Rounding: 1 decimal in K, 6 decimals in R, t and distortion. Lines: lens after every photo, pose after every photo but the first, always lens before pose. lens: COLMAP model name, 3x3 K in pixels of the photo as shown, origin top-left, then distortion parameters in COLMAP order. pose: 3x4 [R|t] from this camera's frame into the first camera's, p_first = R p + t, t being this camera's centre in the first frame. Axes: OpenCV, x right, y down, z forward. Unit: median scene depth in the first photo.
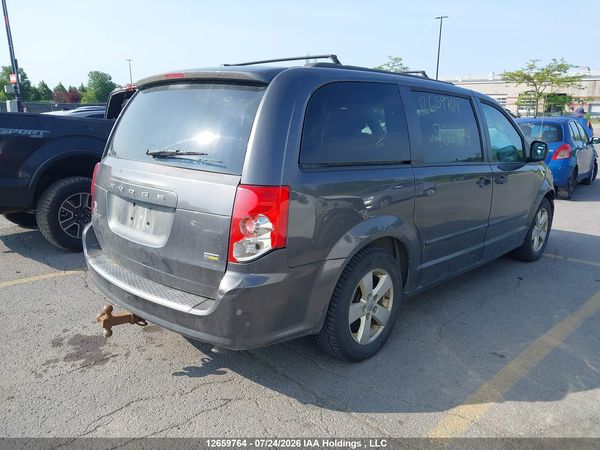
lens RADIAL K [[483.3, 0, 299.7], [0, 483.3, 207.1], [0, 0, 1]] dist [0.011893, 0.005865]
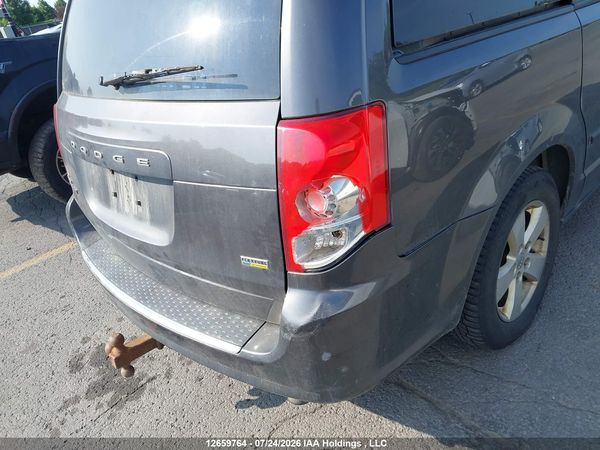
lens RADIAL K [[498.7, 0, 300.0], [0, 498.7, 225.0], [0, 0, 1]] dist [0.004743, 0.002919]
pose [[0.979680, -0.167163, -0.110833, -0.055550], [0.190872, 0.946777, 0.259193, -0.062229], [0.061606, -0.275081, 0.959445, 0.415181]]
